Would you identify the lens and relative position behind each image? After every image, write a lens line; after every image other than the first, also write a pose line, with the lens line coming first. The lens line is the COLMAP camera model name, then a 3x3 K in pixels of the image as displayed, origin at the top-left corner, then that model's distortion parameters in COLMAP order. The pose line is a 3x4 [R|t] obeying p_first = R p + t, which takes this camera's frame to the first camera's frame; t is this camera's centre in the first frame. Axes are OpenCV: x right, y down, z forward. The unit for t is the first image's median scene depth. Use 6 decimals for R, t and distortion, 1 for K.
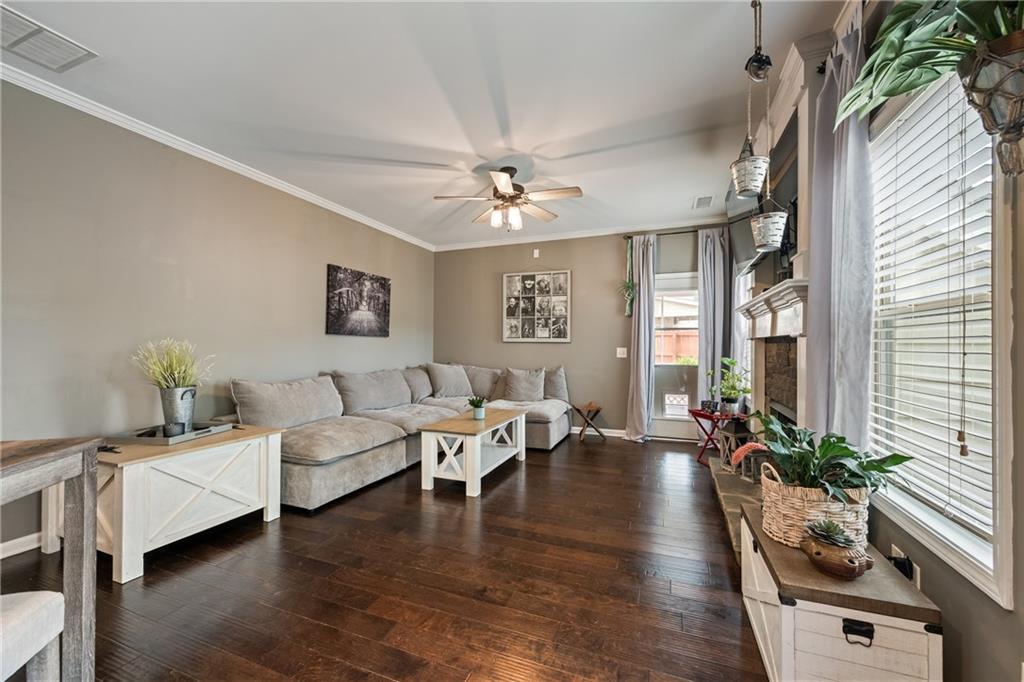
lens RADIAL K [[402.1, 0, 511.0], [0, 402.1, 342.1], [0, 0, 1]] dist [-0.001039, 0.000078]
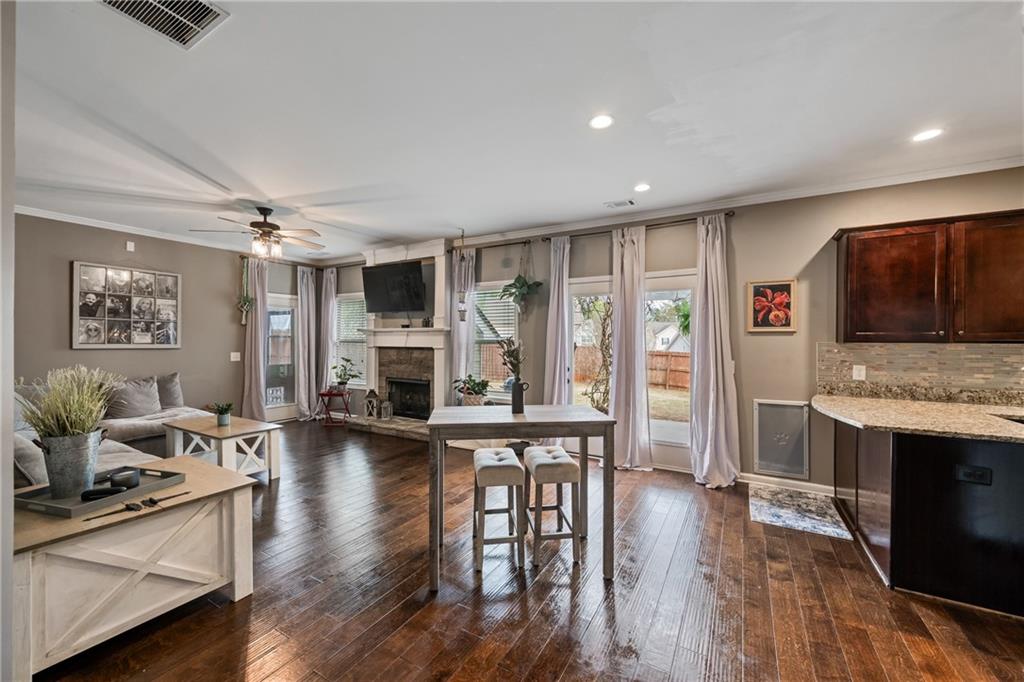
lens RADIAL K [[402.1, 0, 511.0], [0, 402.1, 342.1], [0, 0, 1]] dist [-0.001039, 0.000078]
pose [[0.148297, -0.006669, 0.988920, -0.750285], [-0.011511, 0.999898, 0.008469, -0.034066], [-0.988876, -0.012639, 0.148205, 0.063474]]
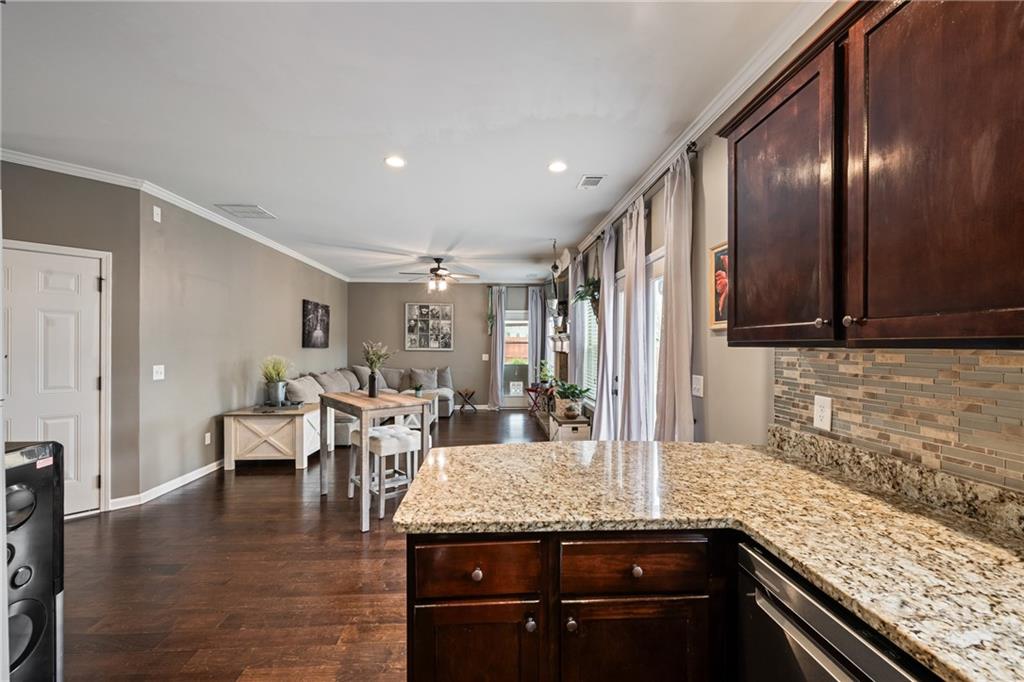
lens RADIAL K [[424.0, 0, 511.1], [0, 424.0, 346.3], [0, 0, 1]] dist [-0.001607, -0.000015]
pose [[0.909096, -0.000886, 0.416585, -0.350489], [-0.003934, 0.999935, 0.010712, -0.037290], [-0.416568, -0.011377, 0.909033, -0.609339]]
